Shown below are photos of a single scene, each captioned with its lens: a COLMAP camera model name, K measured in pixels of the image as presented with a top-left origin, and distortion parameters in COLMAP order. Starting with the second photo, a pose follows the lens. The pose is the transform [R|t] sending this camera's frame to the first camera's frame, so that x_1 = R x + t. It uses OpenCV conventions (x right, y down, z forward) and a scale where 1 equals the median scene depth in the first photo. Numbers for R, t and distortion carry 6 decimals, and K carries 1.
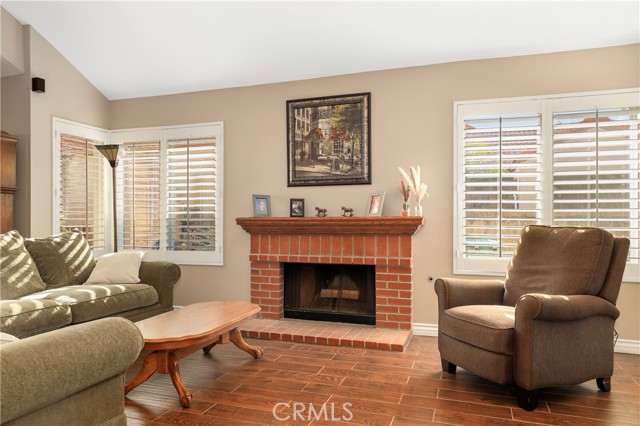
lens RADIAL K [[433.7, 0, 321.8], [0, 433.7, 210.0], [0, 0, 1]] dist [0.033840, -0.000277]
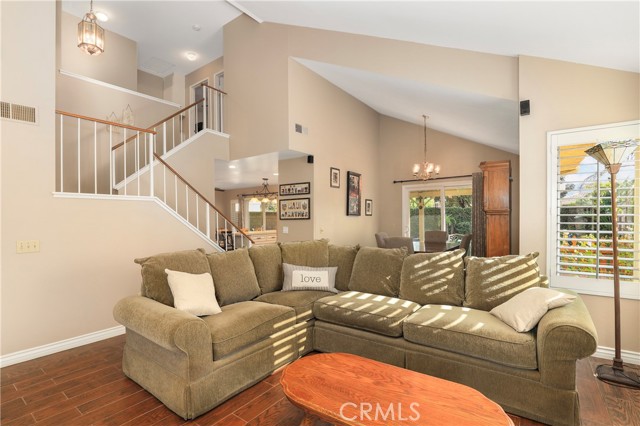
lens RADIAL K [[300.5, 0, 320.3], [0, 300.5, 220.0], [0, 0, 1]] dist [-0.018052, 0.000330]
pose [[-0.313155, -0.000733, -0.949702, 0.156322], [0.015615, 0.999861, -0.005921, -0.026958], [0.949574, -0.016683, -0.313100, 0.764964]]
